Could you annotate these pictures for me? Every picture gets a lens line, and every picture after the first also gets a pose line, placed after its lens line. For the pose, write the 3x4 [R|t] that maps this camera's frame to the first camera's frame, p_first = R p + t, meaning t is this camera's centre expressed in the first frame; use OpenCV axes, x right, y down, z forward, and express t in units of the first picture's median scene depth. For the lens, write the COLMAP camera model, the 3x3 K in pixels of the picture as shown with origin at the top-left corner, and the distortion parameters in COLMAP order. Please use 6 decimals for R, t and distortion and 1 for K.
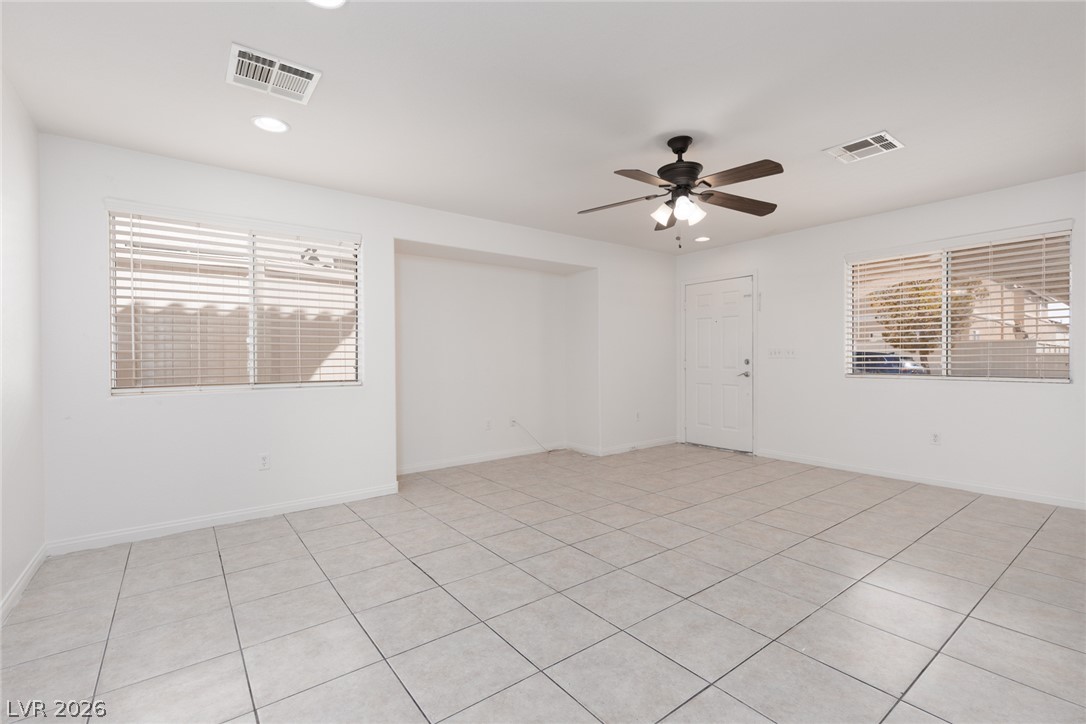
lens RADIAL K [[487.1, 0, 542.7], [0, 487.1, 361.3], [0, 0, 1]] dist [0.002417, -0.000163]
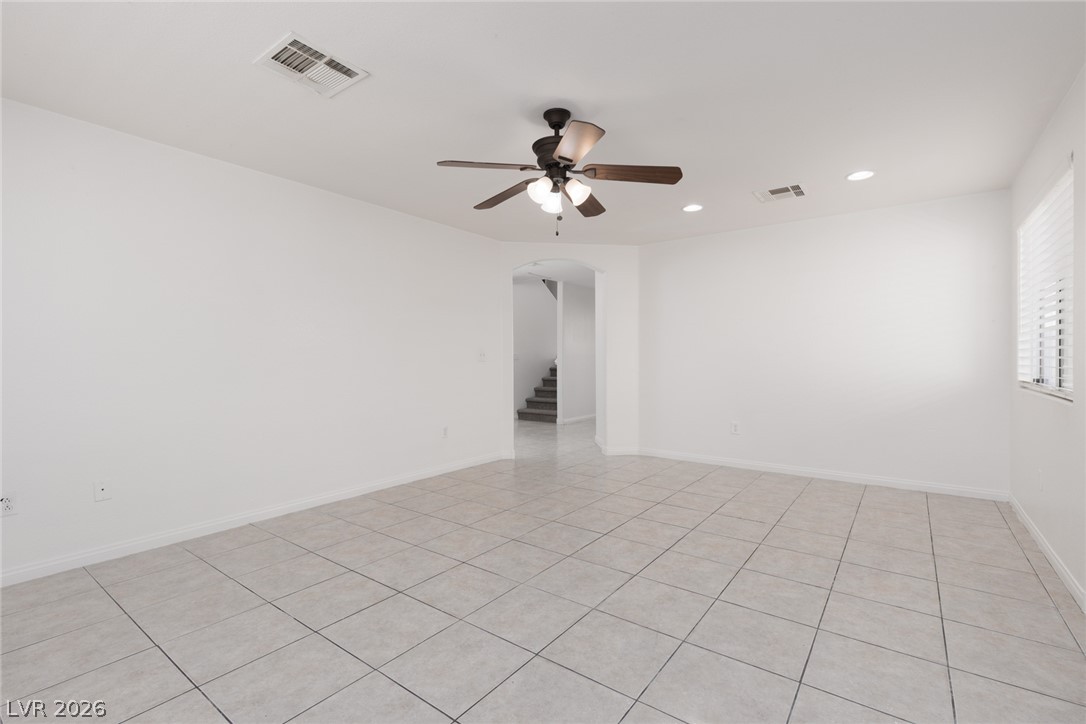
lens RADIAL K [[487.1, 0, 544.2], [0, 487.1, 360.1], [0, 0, 1]] dist [0.002417, -0.000163]
pose [[-0.961130, 0.012548, -0.275811, 0.561514], [0.009920, 0.999891, 0.010920, -0.017326], [0.275918, 0.007760, -0.961150, 1.882267]]
